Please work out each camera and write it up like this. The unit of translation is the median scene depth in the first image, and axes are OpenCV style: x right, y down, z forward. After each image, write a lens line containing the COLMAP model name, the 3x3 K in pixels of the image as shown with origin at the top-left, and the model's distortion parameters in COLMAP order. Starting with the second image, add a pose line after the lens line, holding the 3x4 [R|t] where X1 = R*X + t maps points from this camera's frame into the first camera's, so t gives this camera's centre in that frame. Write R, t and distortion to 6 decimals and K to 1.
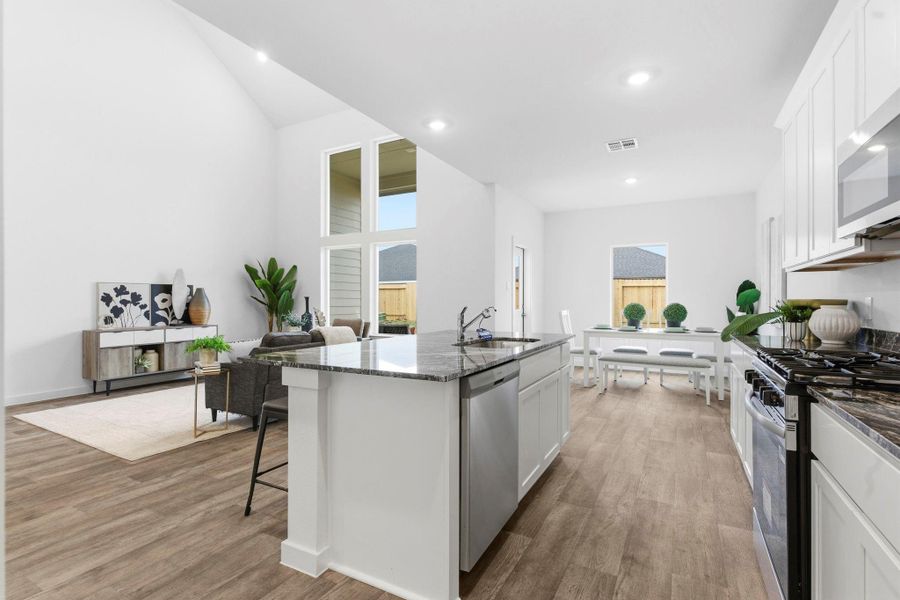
lens RADIAL K [[428.6, 0, 445.5], [0, 428.6, 302.1], [0, 0, 1]] dist [-0.001619, 0.000175]
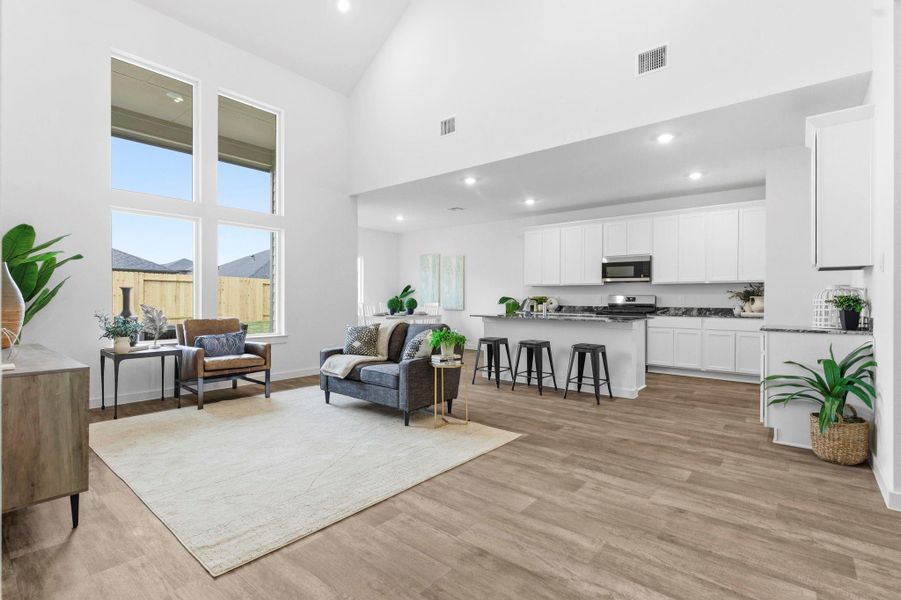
lens RADIAL K [[429.1, 0, 446.0], [0, 429.1, 302.1], [0, 0, 1]] dist [-0.001619, 0.000175]
pose [[0.186481, -0.007801, 0.982428, -1.038059], [-0.002454, 0.999962, 0.008406, 0.004973], [-0.982455, -0.003978, 0.186455, 0.543960]]
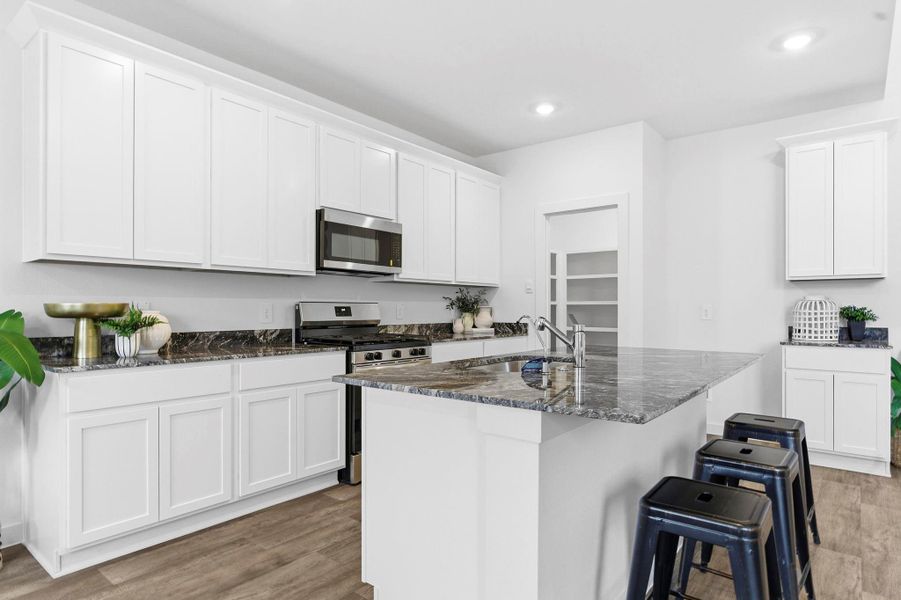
lens RADIAL K [[505.9, 0, 450.5], [0, 505.9, 300.0], [0, 0, 1]] dist [0.002049, 0.000720]
pose [[-0.985882, 0.001630, 0.167434, 0.048020], [-0.000345, 0.999931, -0.011762, -0.001184], [-0.167441, -0.011654, -0.985813, 0.891094]]
